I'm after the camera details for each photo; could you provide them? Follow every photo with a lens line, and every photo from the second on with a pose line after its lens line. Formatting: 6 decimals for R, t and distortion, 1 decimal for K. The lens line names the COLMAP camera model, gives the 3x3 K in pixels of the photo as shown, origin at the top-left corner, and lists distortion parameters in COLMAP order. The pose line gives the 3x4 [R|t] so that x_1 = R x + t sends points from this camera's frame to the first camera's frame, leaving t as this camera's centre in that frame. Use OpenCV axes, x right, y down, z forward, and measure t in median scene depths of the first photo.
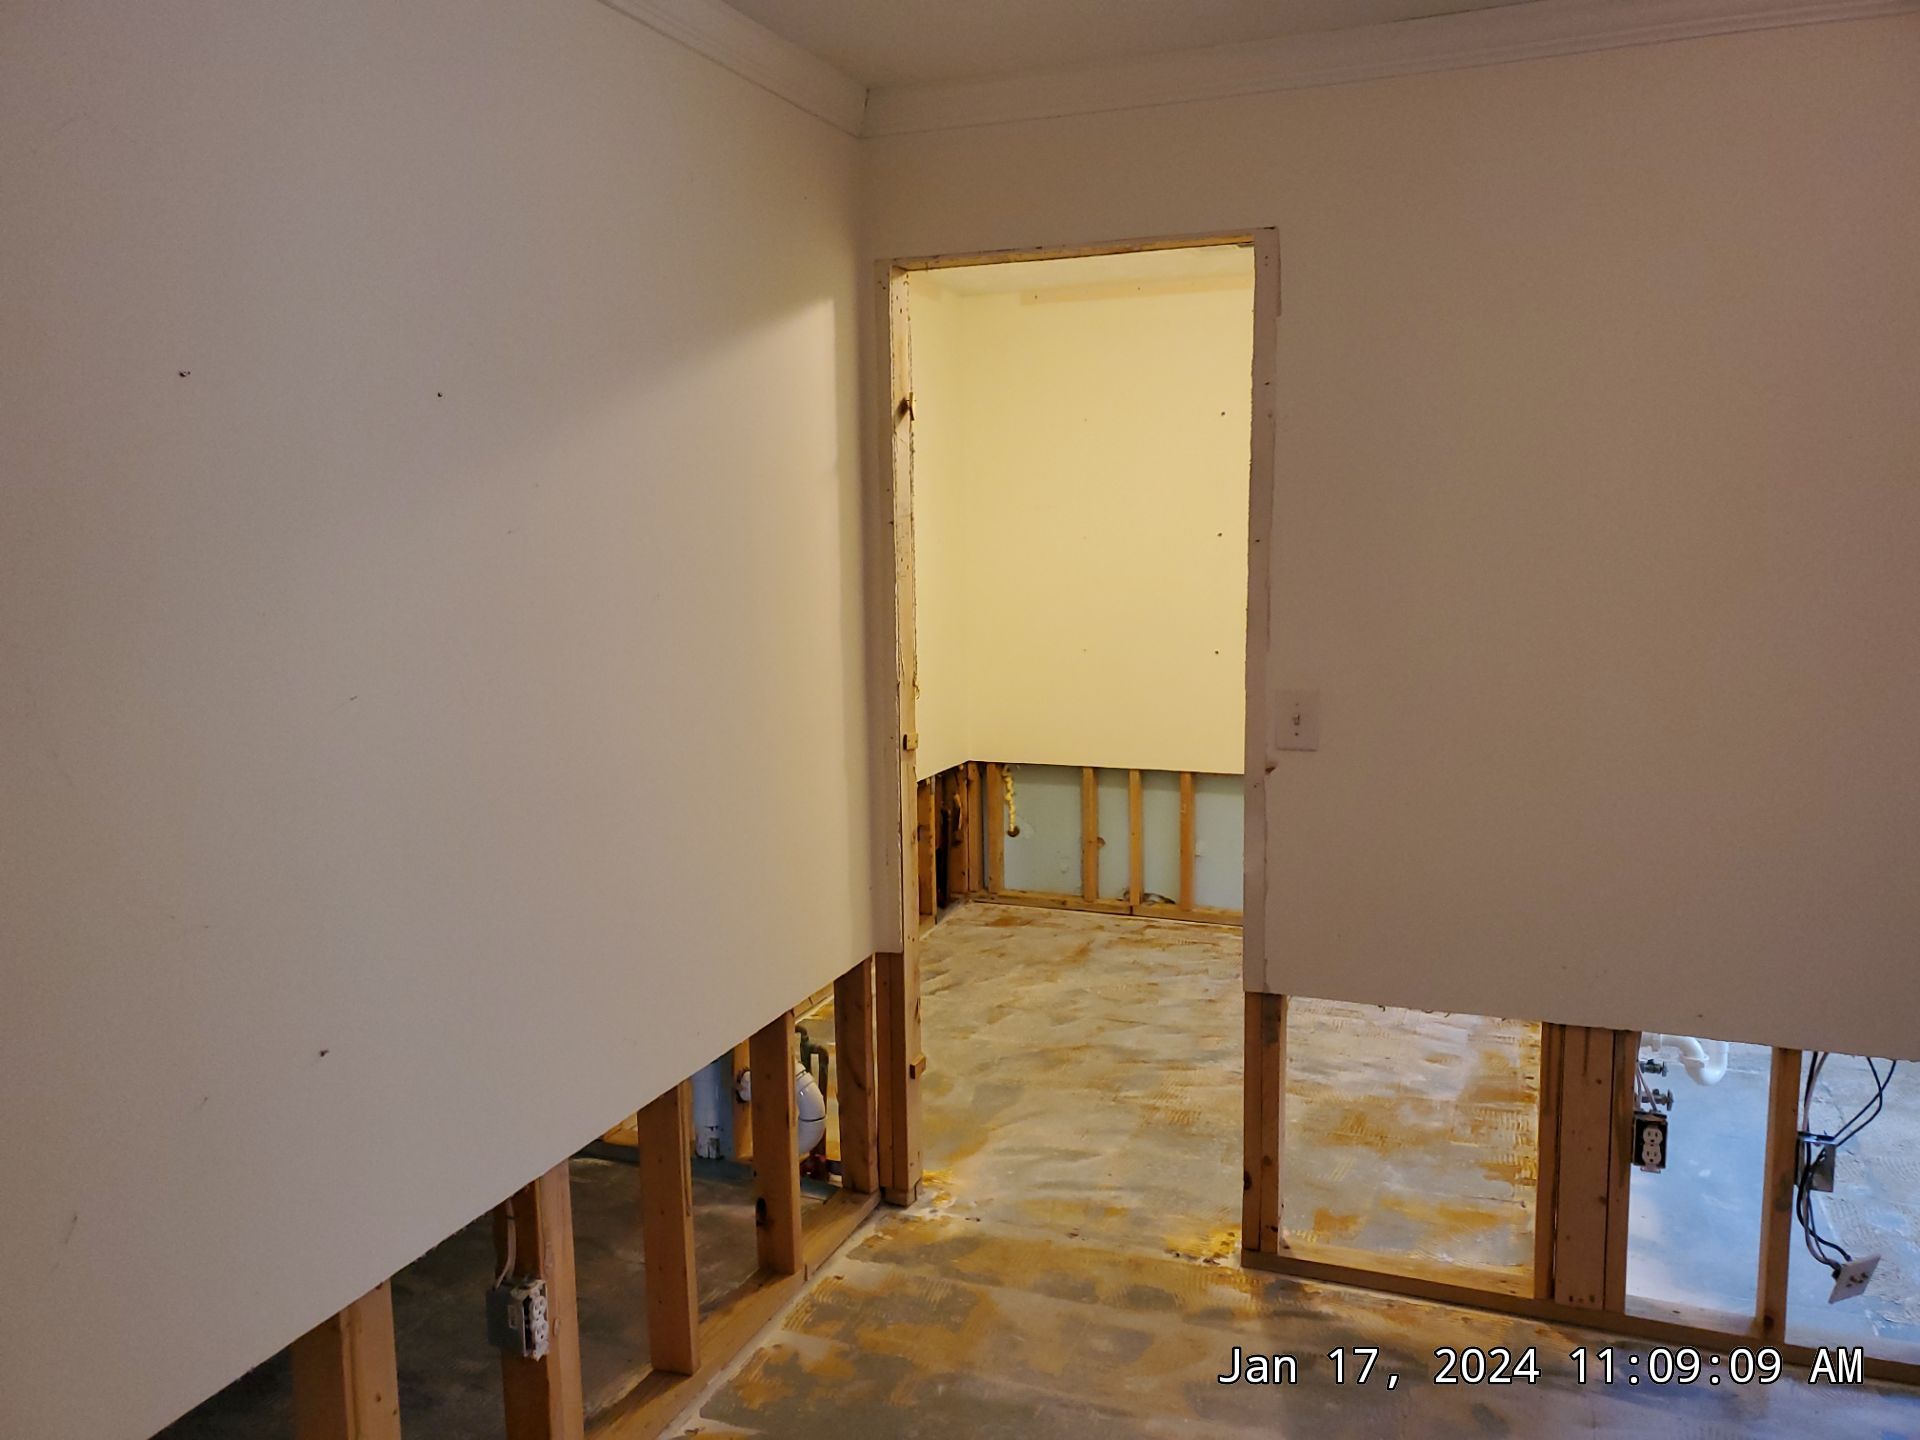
lens RADIAL K [[1494.6, 0, 947.9], [0, 1494.6, 730.2], [0, 0, 1]] dist [0.023340, 0.005250]
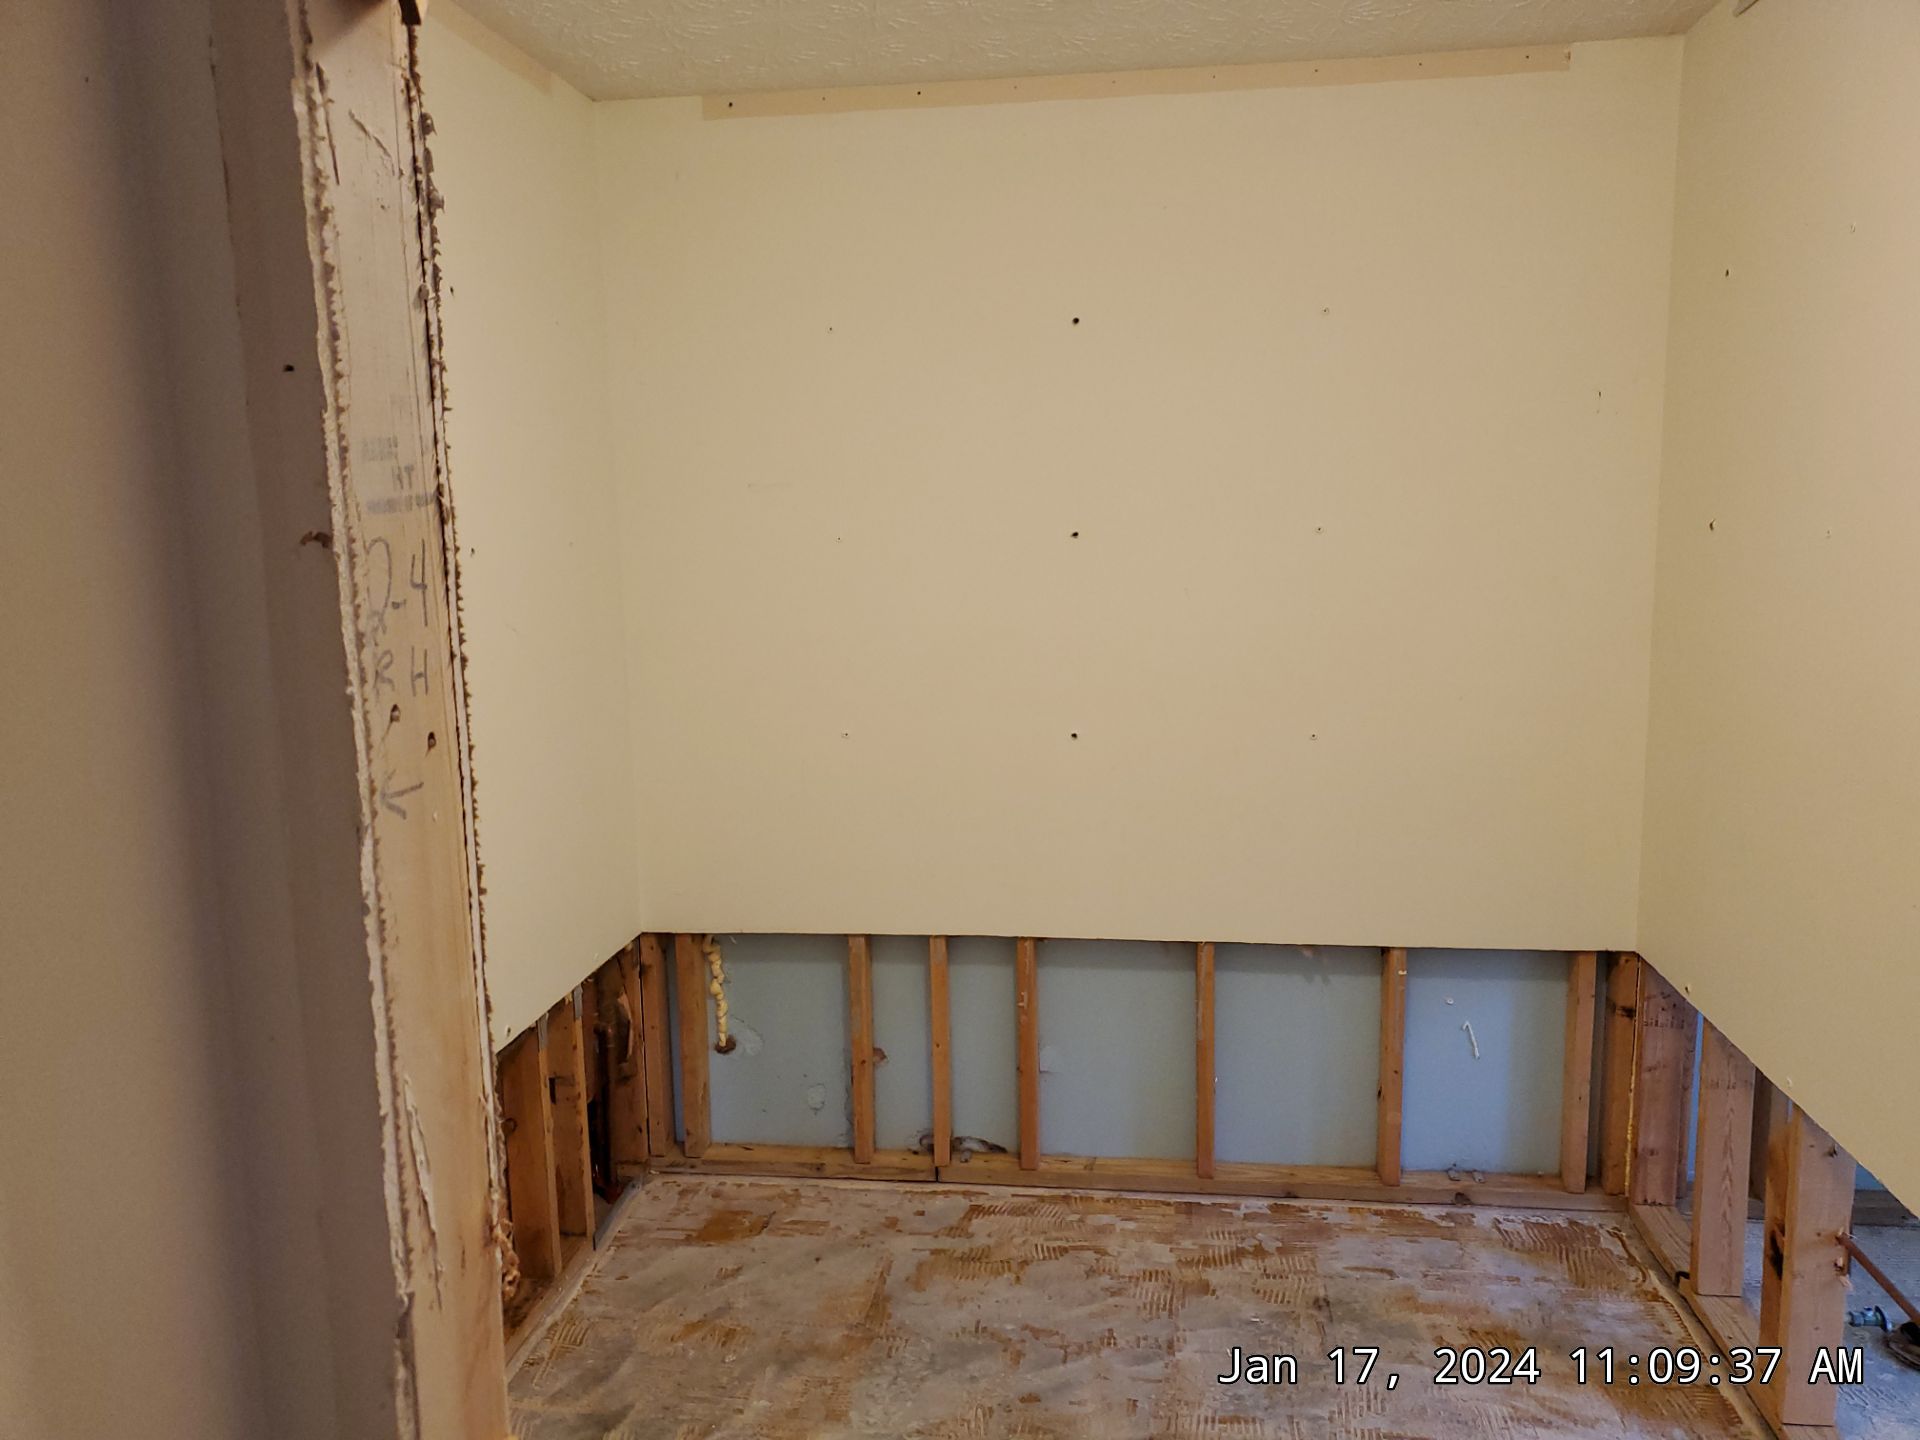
lens RADIAL K [[1494.6, 0, 953.8], [0, 1494.6, 740.4], [0, 0, 1]] dist [0.023340, 0.005250]
pose [[0.970762, -0.040176, 0.236659, -0.002639], [0.035334, 0.999071, 0.024669, -0.062597], [-0.237430, -0.015585, 0.971280, 0.432274]]
